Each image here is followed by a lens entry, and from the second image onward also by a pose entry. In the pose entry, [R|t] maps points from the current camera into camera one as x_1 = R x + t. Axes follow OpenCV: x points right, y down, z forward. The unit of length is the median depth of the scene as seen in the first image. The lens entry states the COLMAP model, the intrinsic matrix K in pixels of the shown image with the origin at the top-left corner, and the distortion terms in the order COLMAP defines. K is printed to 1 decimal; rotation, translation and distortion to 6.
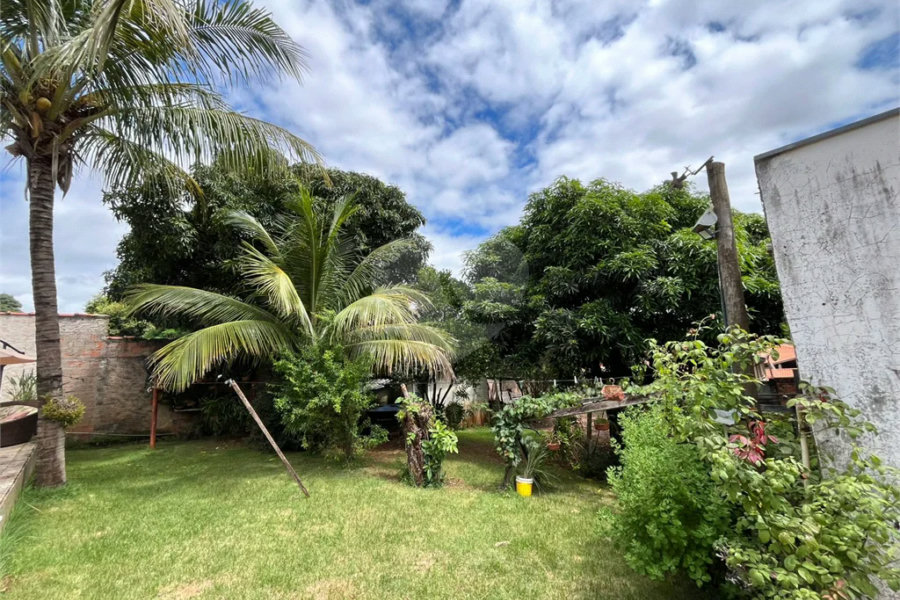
lens RADIAL K [[364.2, 0, 447.9], [0, 364.2, 300.0], [0, 0, 1]] dist [-0.002897, 0.000153]
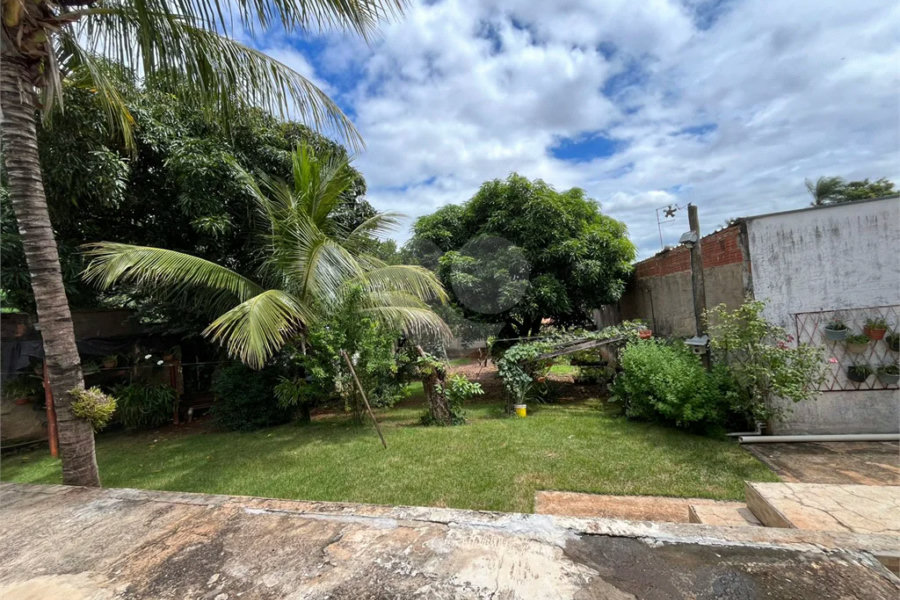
lens RADIAL K [[364.2, 0, 447.9], [0, 364.2, 300.0], [0, 0, 1]] dist [-0.002897, 0.000153]
pose [[0.879099, -0.015961, 0.476372, -0.660059], [-0.032219, 0.995163, 0.092801, -0.020568], [-0.475549, -0.096930, 0.874333, -0.026399]]
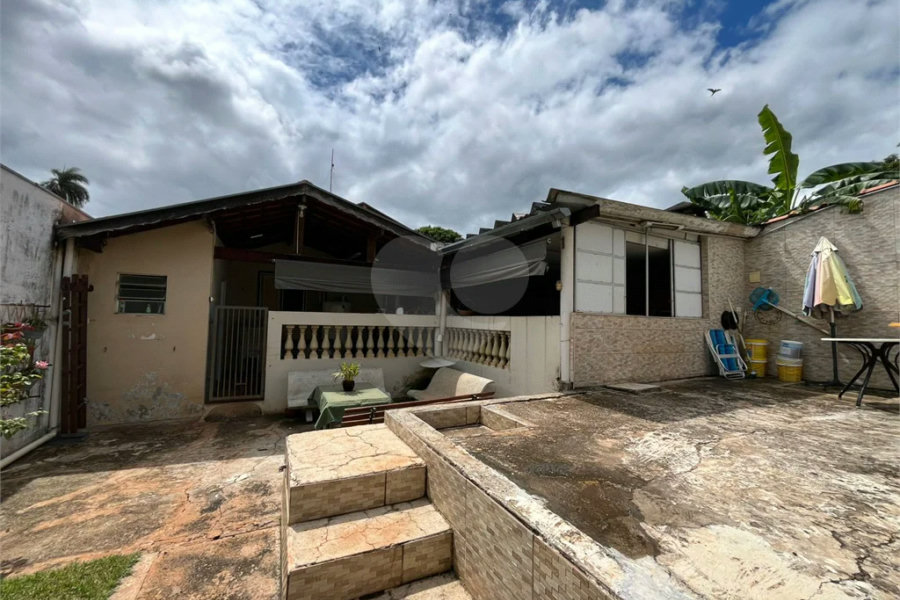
lens RADIAL K [[364.5, 0, 447.2], [0, 364.5, 298.5], [0, 0, 1]] dist [-0.004108, 0.000152]
pose [[-0.942320, 0.065948, 0.328151, -0.365355], [-0.013187, 0.972322, -0.233272, 0.147861], [-0.334452, -0.224144, -0.915369, 0.478300]]
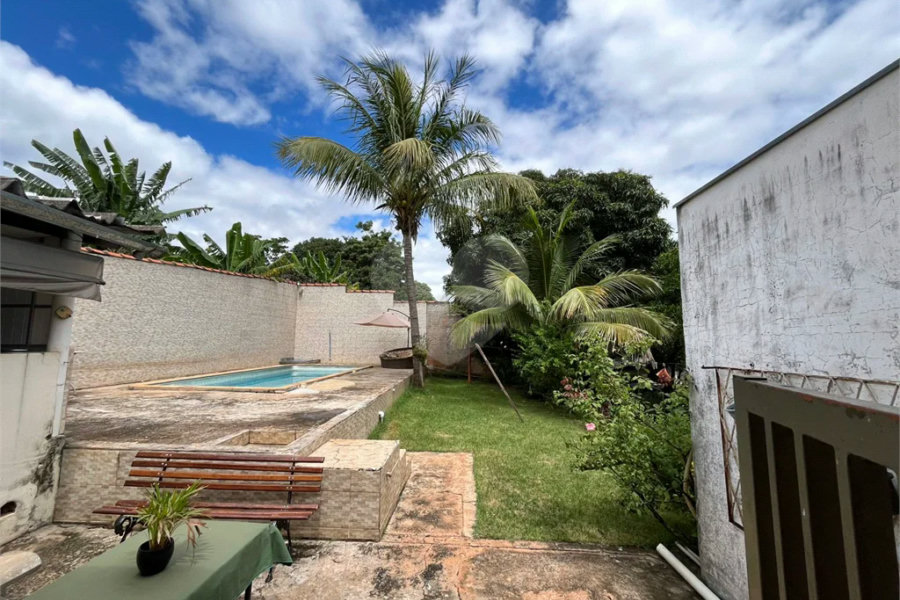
lens RADIAL K [[367.8, 0, 450.7], [0, 367.8, 303.3], [0, 0, 1]] dist [-0.000316, 0.000092]
pose [[0.679274, -0.004339, -0.733872, 0.497202], [0.063264, 0.996606, 0.052665, -0.060659], [0.731153, -0.082202, 0.677243, -0.218761]]
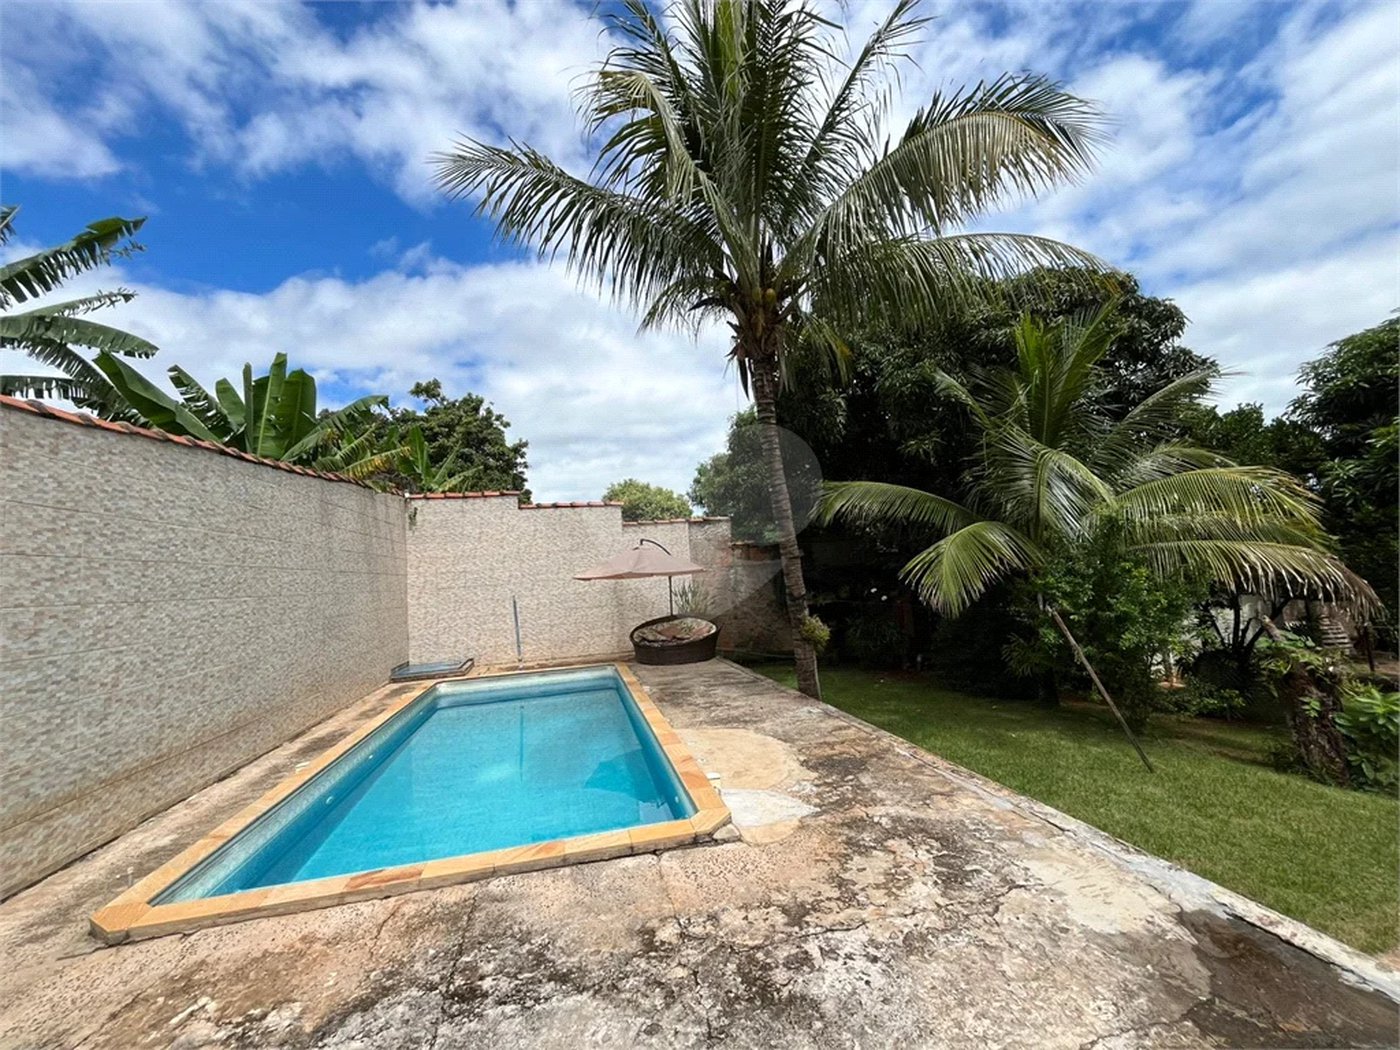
lens RADIAL K [[569.7, 0, 702.6], [0, 569.7, 530.8], [0, 0, 1]] dist [0.002498, 0.000500]
pose [[0.851419, -0.033538, -0.523413, -0.470513], [0.097141, 0.990771, 0.094532, -0.099455], [0.515412, -0.131331, 0.846819, -0.290607]]
